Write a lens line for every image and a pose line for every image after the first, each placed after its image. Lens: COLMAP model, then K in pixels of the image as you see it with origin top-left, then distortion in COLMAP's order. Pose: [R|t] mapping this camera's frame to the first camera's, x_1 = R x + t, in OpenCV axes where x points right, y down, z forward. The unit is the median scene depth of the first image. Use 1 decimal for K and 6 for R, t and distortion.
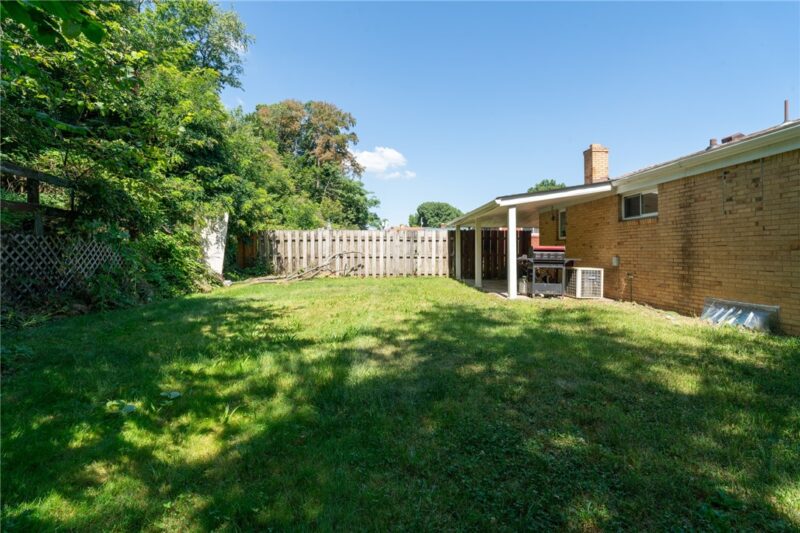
lens RADIAL K [[389.8, 0, 406.4], [0, 389.8, 257.9], [0, 0, 1]] dist [-0.011372, 0.000795]
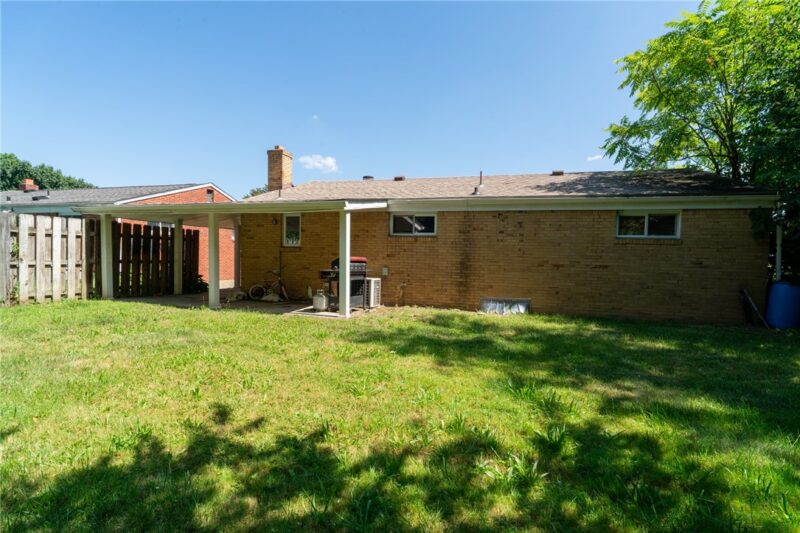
lens RADIAL K [[389.8, 0, 405.4], [0, 389.8, 272.7], [0, 0, 1]] dist [-0.011372, 0.000795]
pose [[0.303472, -0.031083, 0.952333, -0.528633], [-0.010616, 0.999295, 0.035999, -0.028611], [-0.952781, -0.021035, 0.302928, 0.613283]]
